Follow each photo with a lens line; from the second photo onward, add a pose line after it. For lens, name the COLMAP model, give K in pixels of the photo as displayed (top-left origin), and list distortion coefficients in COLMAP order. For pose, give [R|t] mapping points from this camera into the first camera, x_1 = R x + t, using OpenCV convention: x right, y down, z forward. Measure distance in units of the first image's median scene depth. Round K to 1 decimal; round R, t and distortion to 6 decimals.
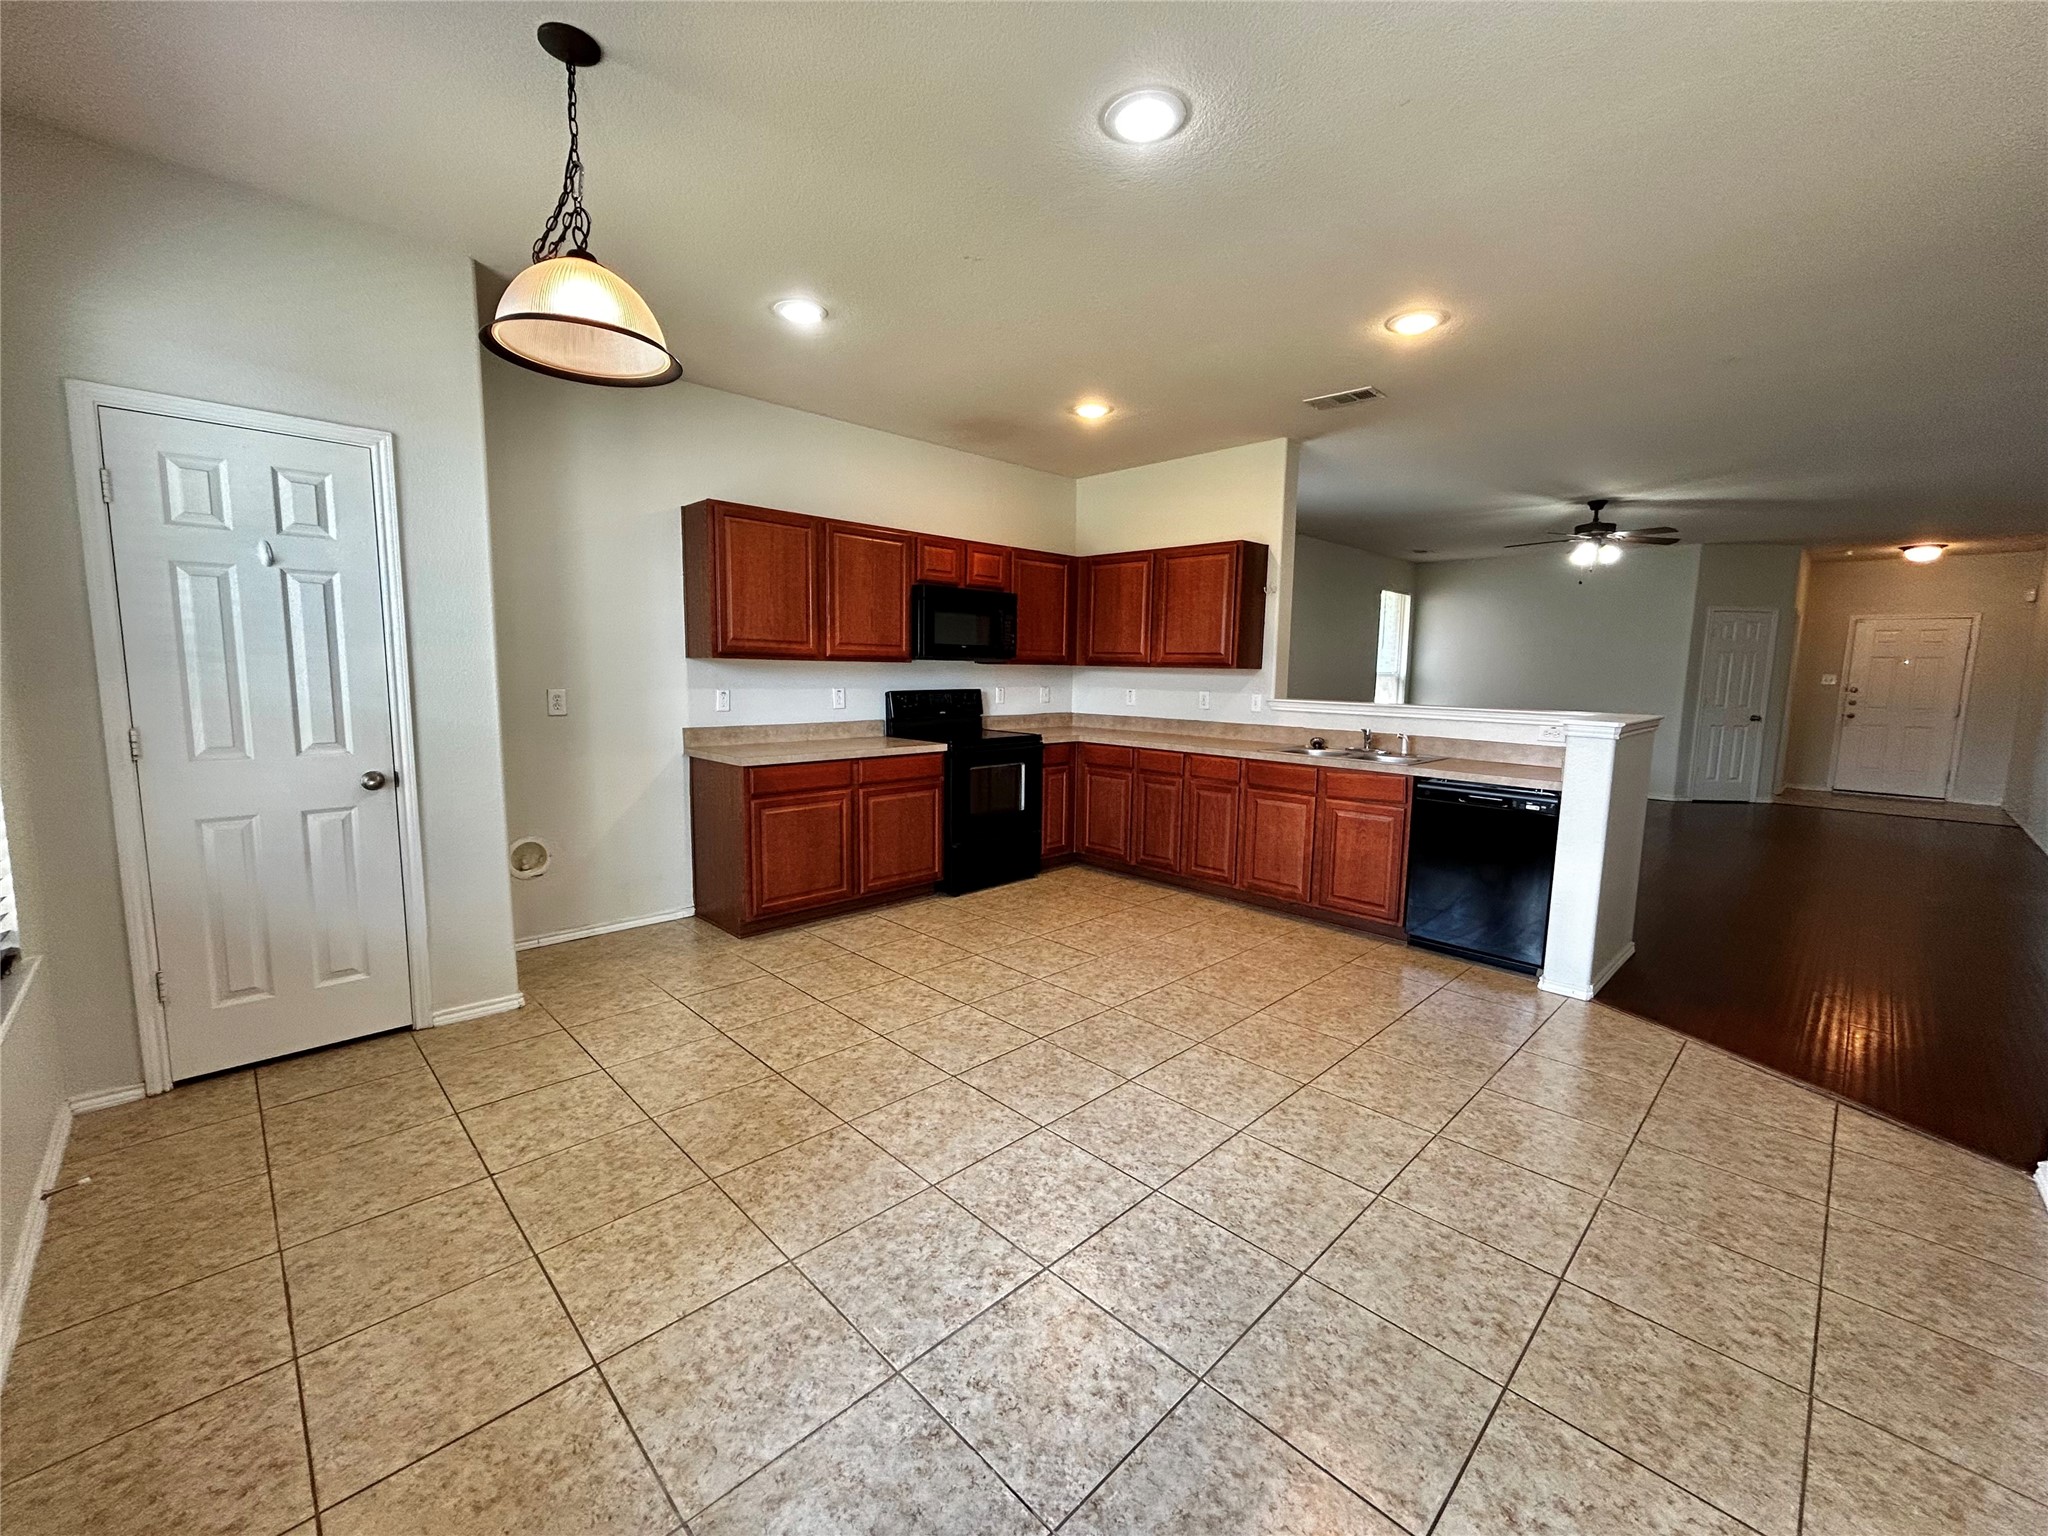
lens RADIAL K [[832.9, 0, 1023.5], [0, 832.9, 765.6], [0, 0, 1]] dist [0.001778, 0.000243]
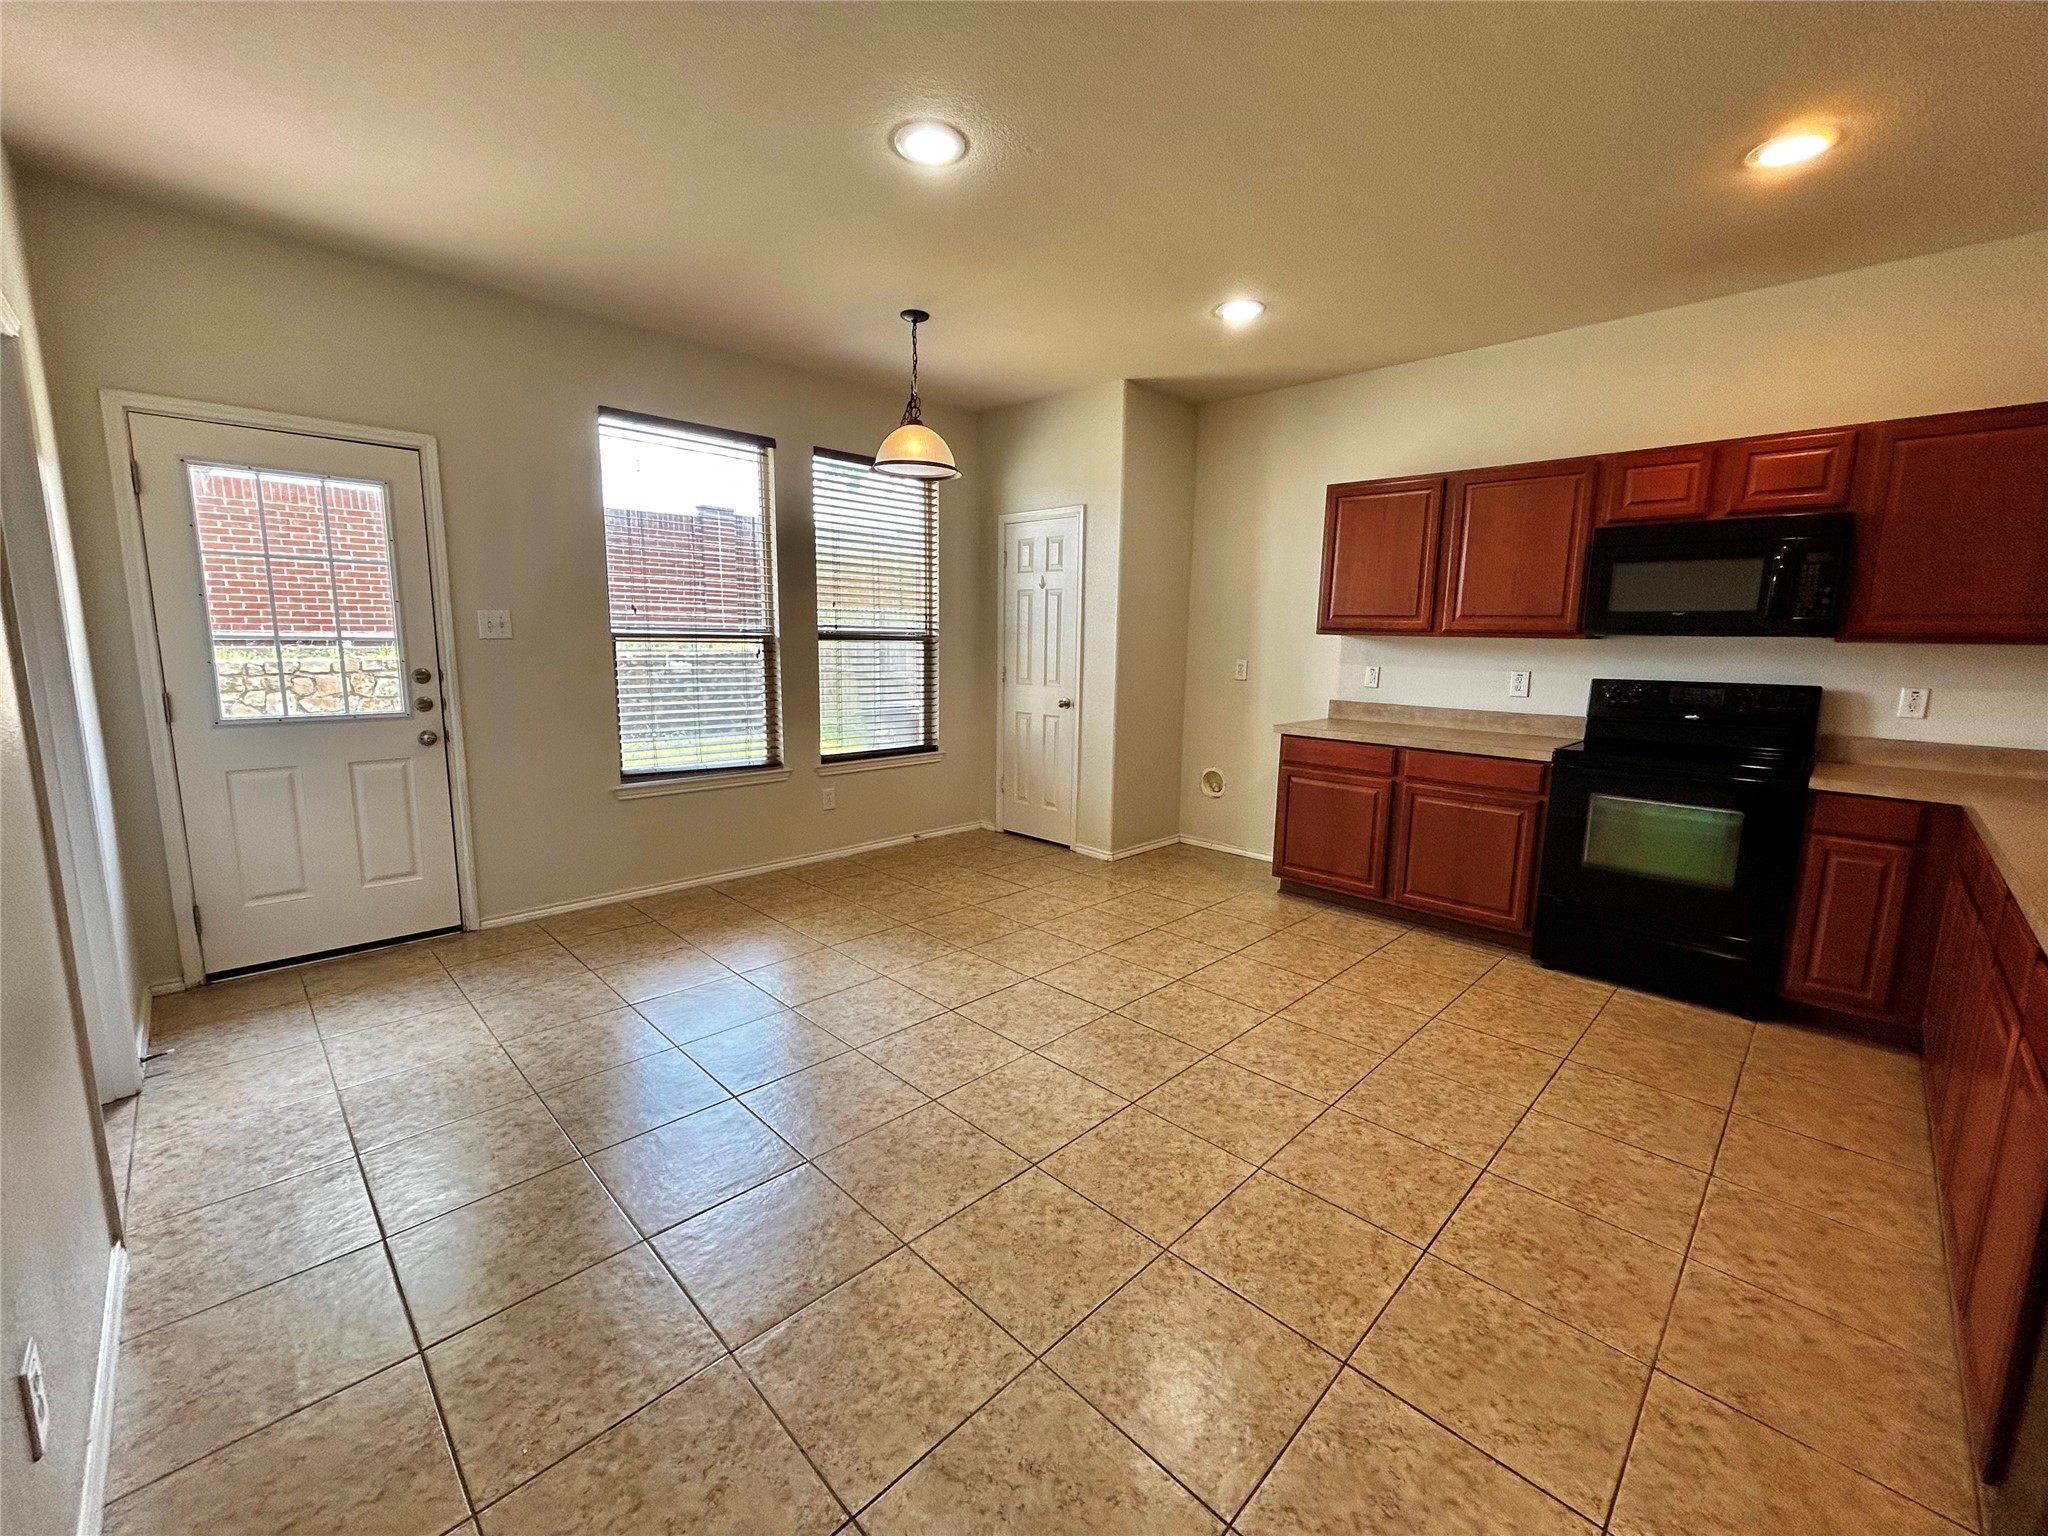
lens RADIAL K [[832.9, 0, 1025.3], [0, 832.9, 766.2], [0, 0, 1]] dist [0.001778, 0.000243]
pose [[0.006802, 0.142761, -0.989734, 0.787103], [-0.135002, 0.980826, 0.140548, -0.069020], [0.990822, 0.132660, 0.025945, 0.684629]]
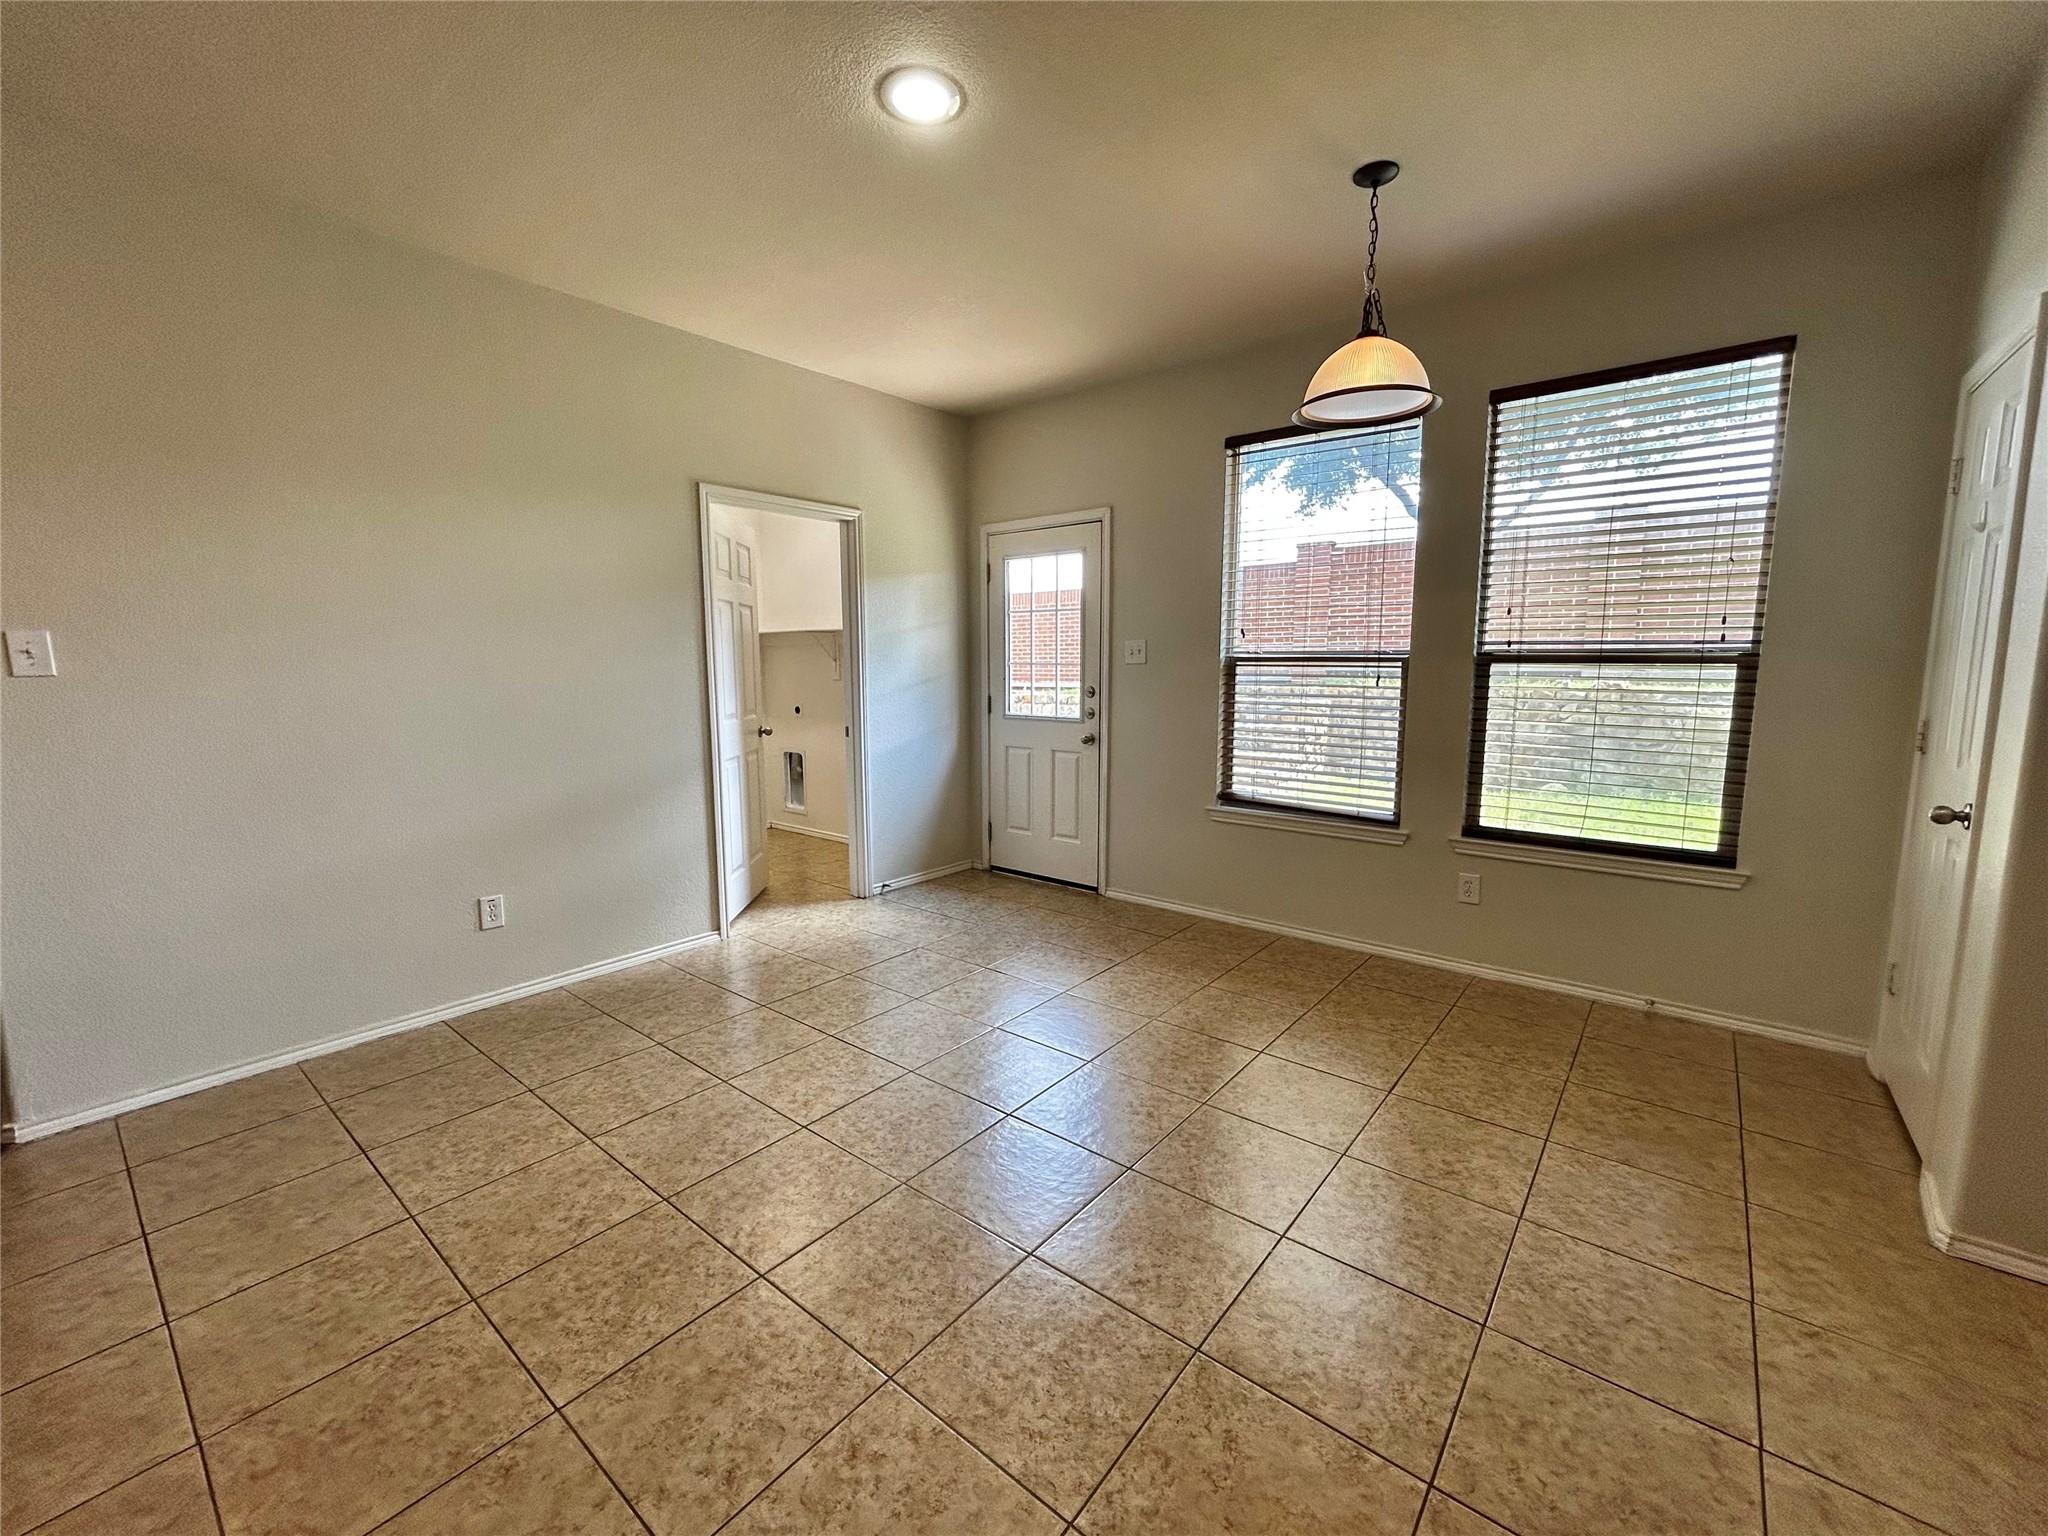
lens RADIAL K [[832.9, 0, 1022.7], [0, 832.9, 765.1], [0, 0, 1]] dist [0.001778, 0.000243]
pose [[-0.994262, -0.000273, -0.106975, 0.075229], [-0.026184, 0.970200, 0.240888, -0.134742], [0.103721, 0.242307, -0.964640, 1.231190]]
